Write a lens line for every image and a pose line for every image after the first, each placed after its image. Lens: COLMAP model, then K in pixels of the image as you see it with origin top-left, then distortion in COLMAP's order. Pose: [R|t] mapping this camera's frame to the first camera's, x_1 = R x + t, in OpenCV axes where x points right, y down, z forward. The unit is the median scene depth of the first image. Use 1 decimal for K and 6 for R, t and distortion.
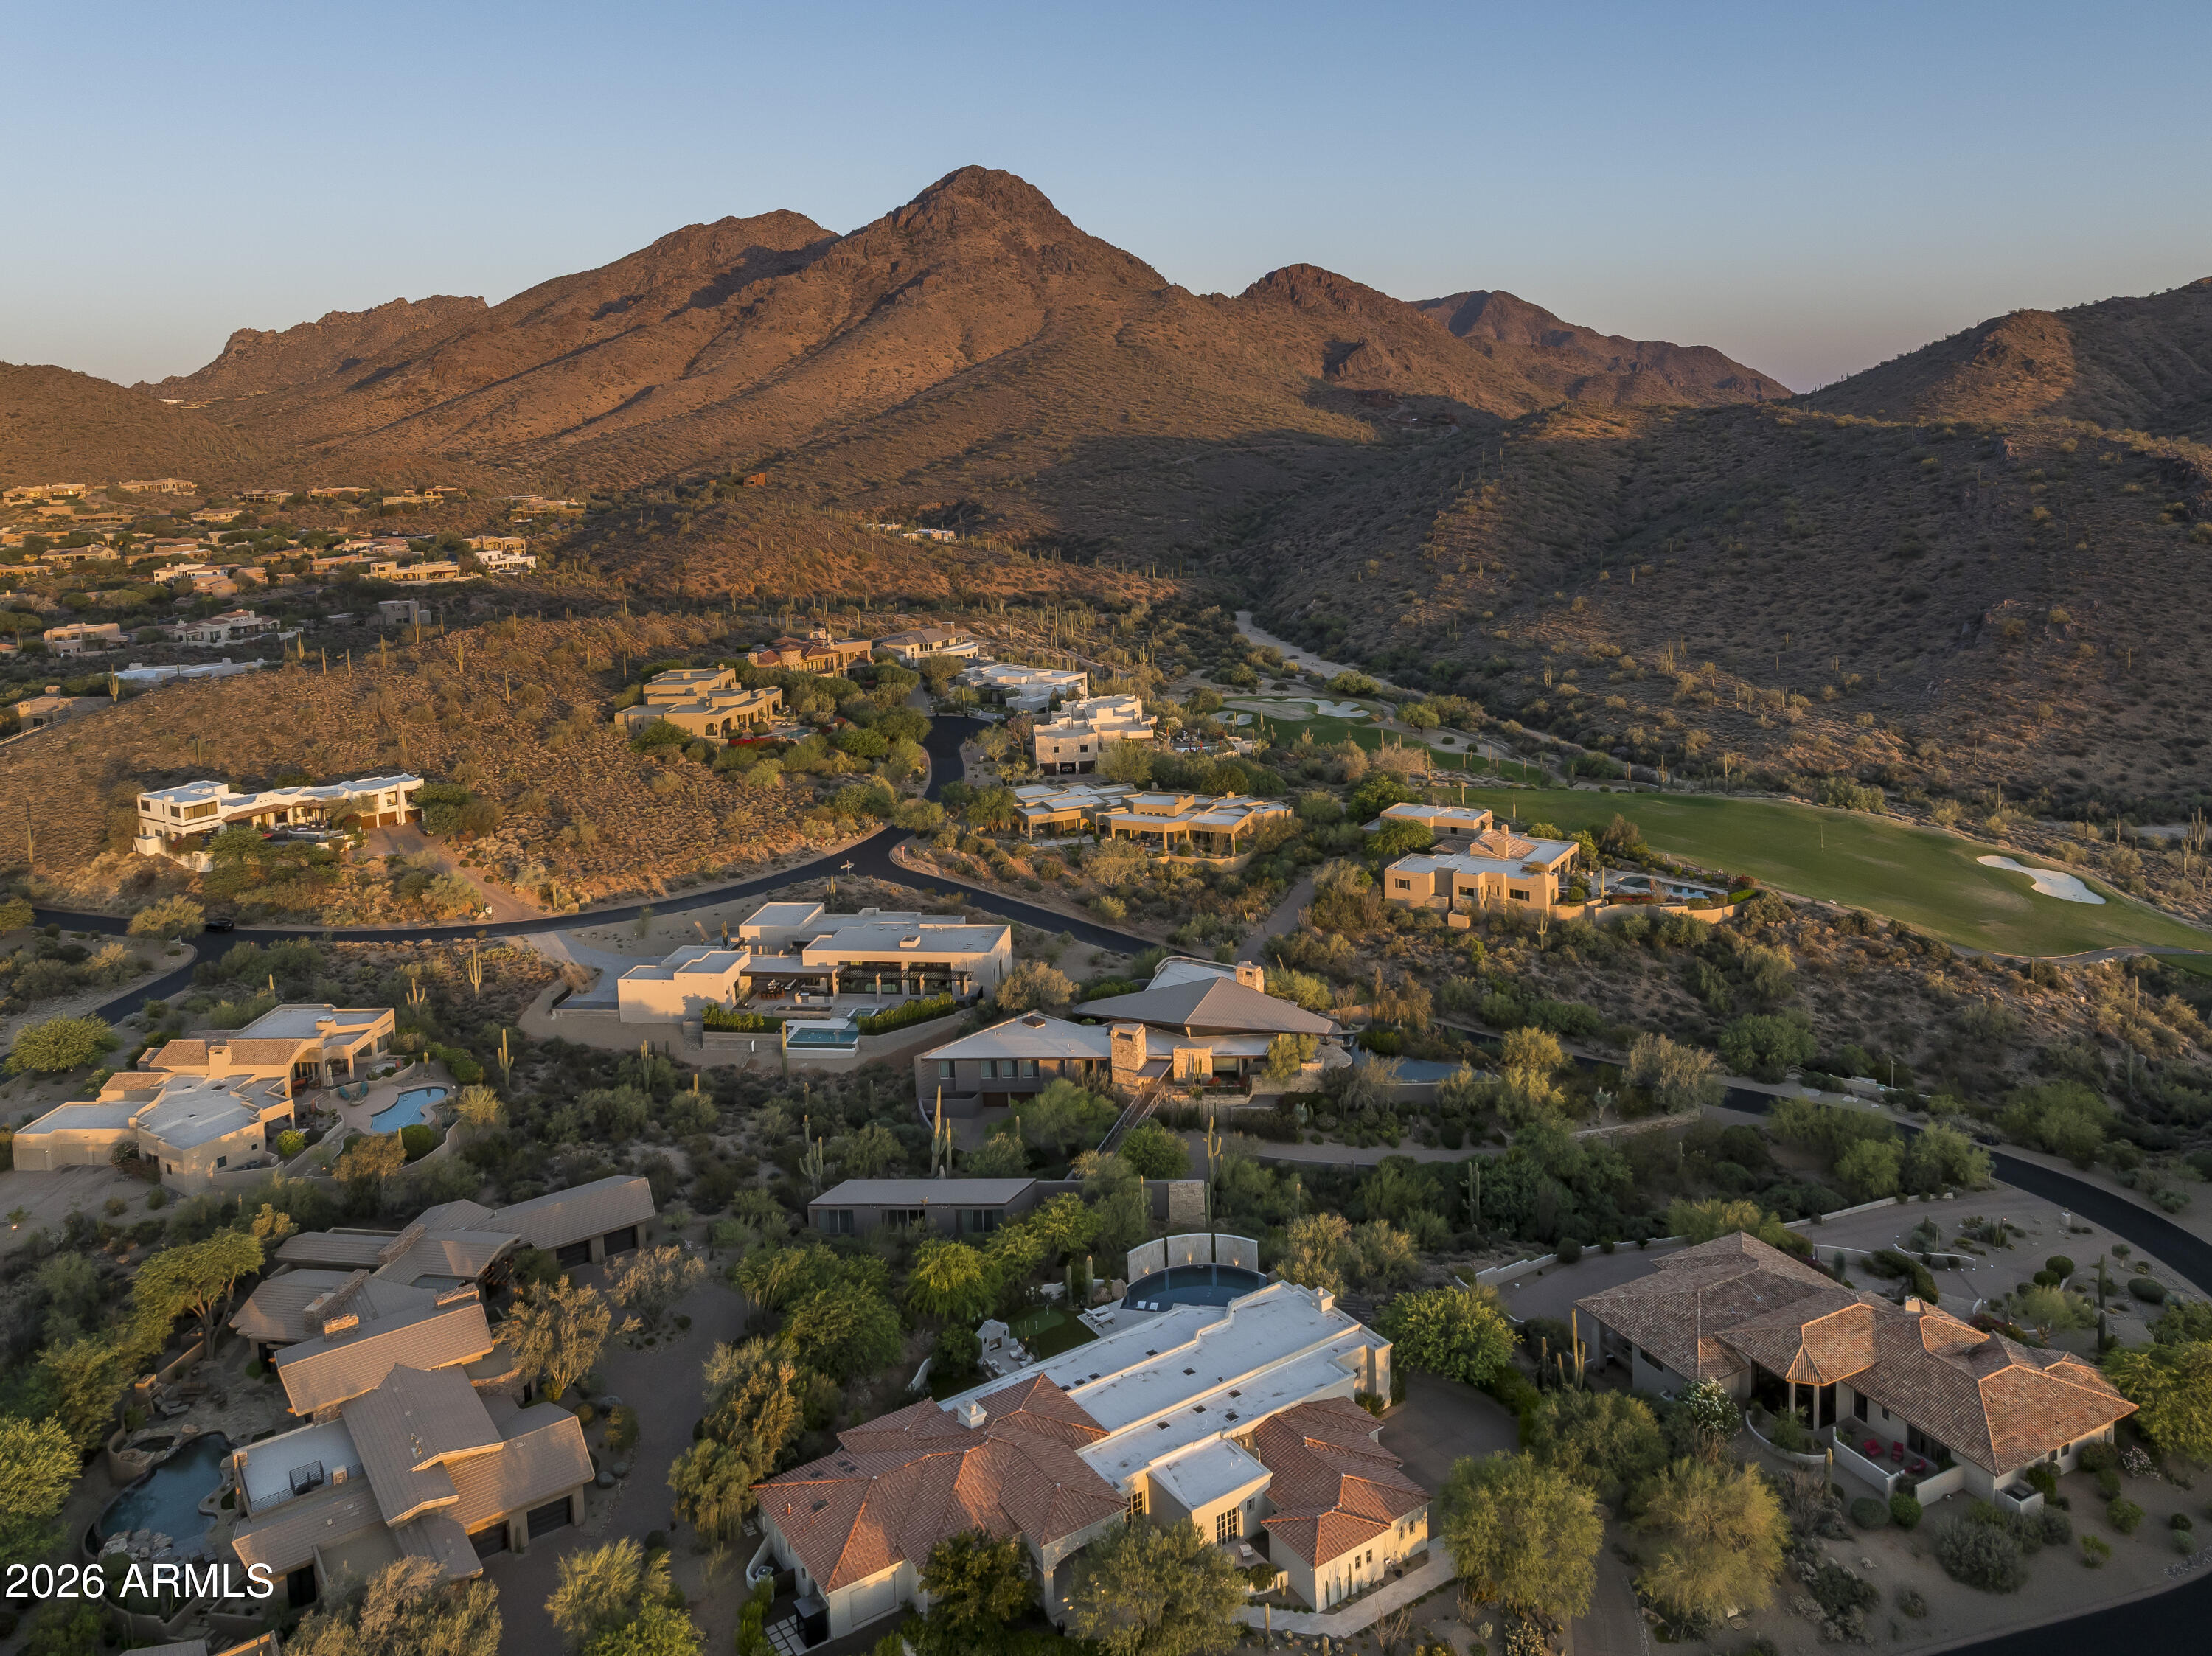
lens RADIAL K [[1732.8, 0, 1106.0], [0, 1732.8, 828.0], [0, 0, 1]] dist [-0.024737, 0.005680]
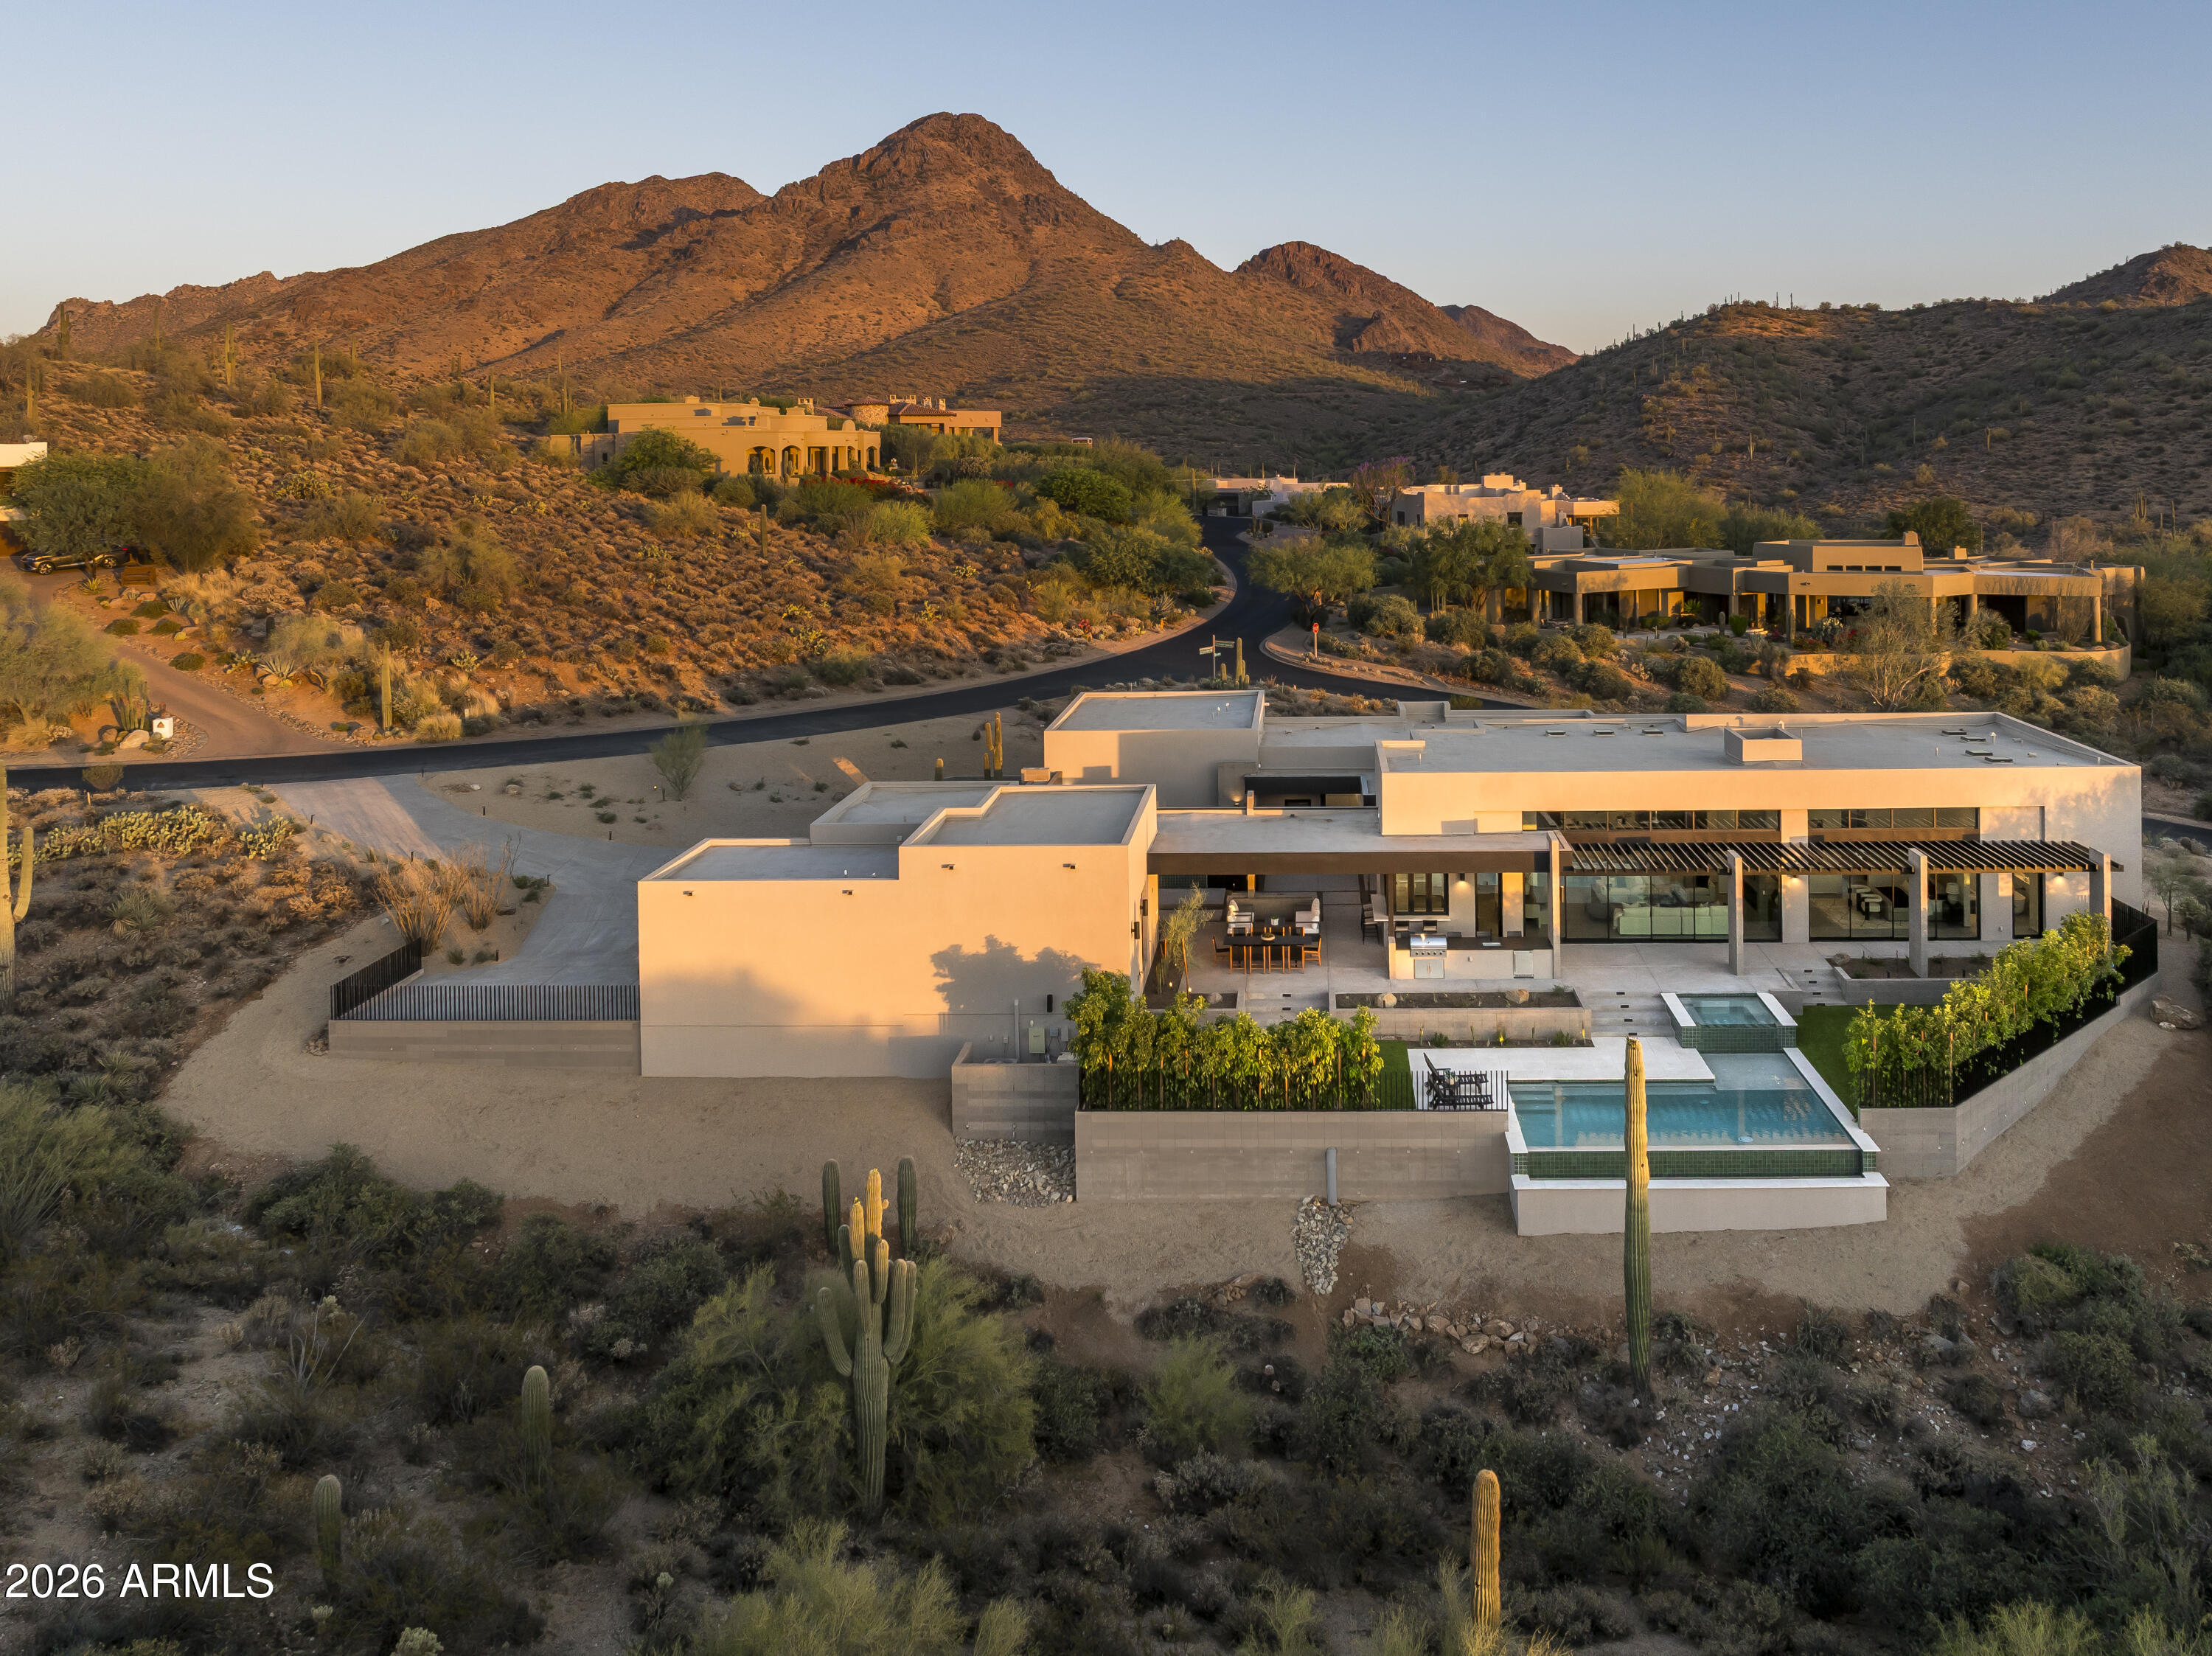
lens RADIAL K [[1551.5, 0, 1105.9], [0, 1551.5, 726.6], [0, 0, 1]] dist [-0.038995, 0.034161]
pose [[0.994497, 0.003350, 0.104708, -0.079635], [0.009683, 0.992270, -0.123717, 0.030495], [-0.104313, 0.124050, 0.986778, 0.259825]]
